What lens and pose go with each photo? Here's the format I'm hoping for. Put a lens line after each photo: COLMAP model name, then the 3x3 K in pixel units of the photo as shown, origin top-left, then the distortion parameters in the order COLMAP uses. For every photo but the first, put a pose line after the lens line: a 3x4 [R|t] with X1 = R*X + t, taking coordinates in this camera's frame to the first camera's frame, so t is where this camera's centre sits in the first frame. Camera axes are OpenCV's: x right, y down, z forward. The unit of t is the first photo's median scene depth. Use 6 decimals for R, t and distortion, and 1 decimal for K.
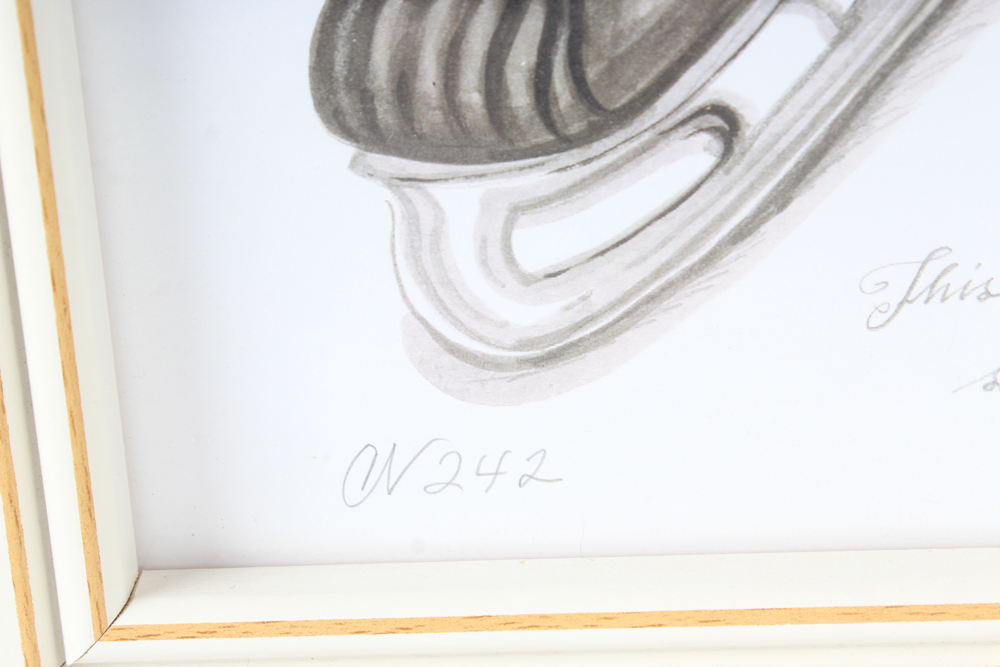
lens RADIAL K [[2571.9, 0, 497.0], [0, 2571.9, 335.2], [0, 0, 1]] dist [0.158732, 0.000000]
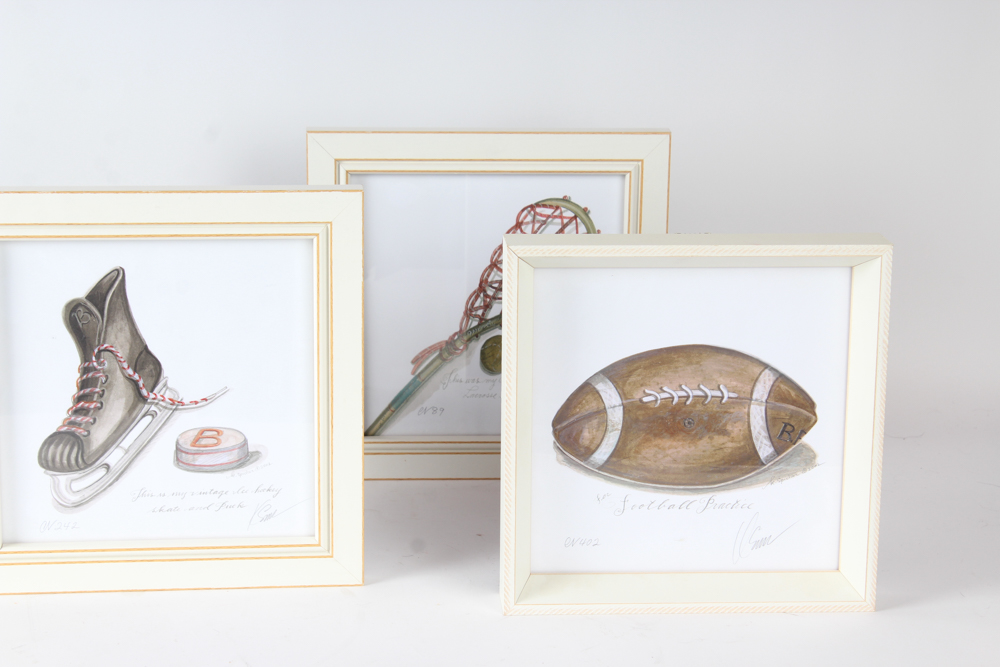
lens RADIAL K [[2571.9, 0, 471.4], [0, 2571.9, 329.0], [0, 0, 1]] dist [0.158732, 0.000000]
pose [[0.992180, 0.024024, 0.122485, 0.185499], [-0.010228, 0.993651, -0.112040, 0.266102], [-0.124399, 0.109911, 0.986126, -5.097931]]
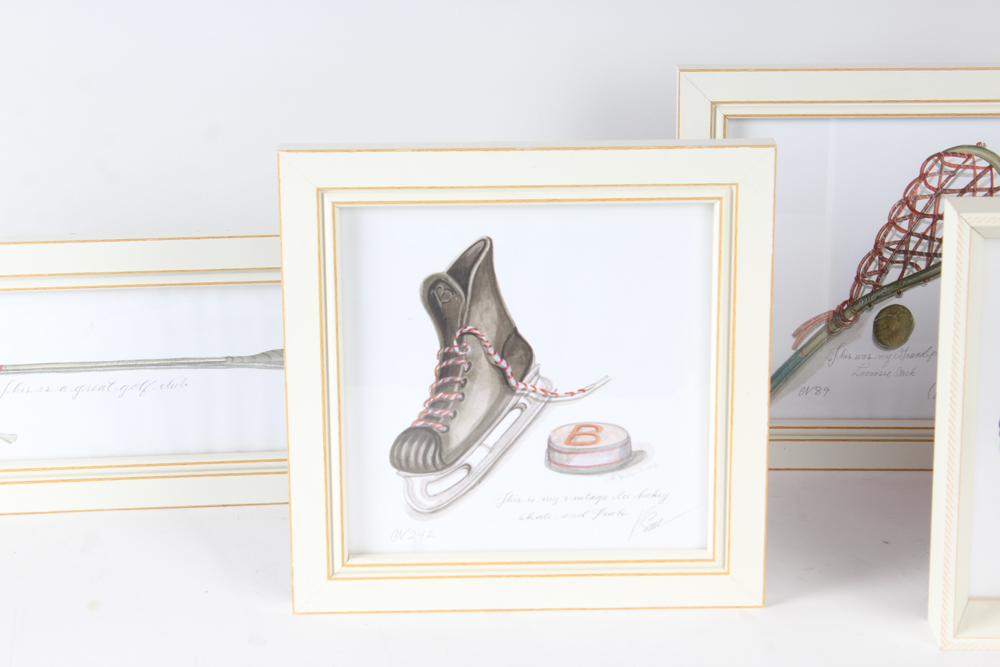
lens RADIAL K [[2571.9, 0, 479.1], [0, 2571.9, 334.3], [0, 0, 1]] dist [0.158732, 0.000000]
pose [[0.998460, 0.022765, 0.050587, -0.159077], [-0.019095, 0.997230, -0.071890, 0.023381], [-0.052083, 0.070813, 0.996129, -4.182917]]
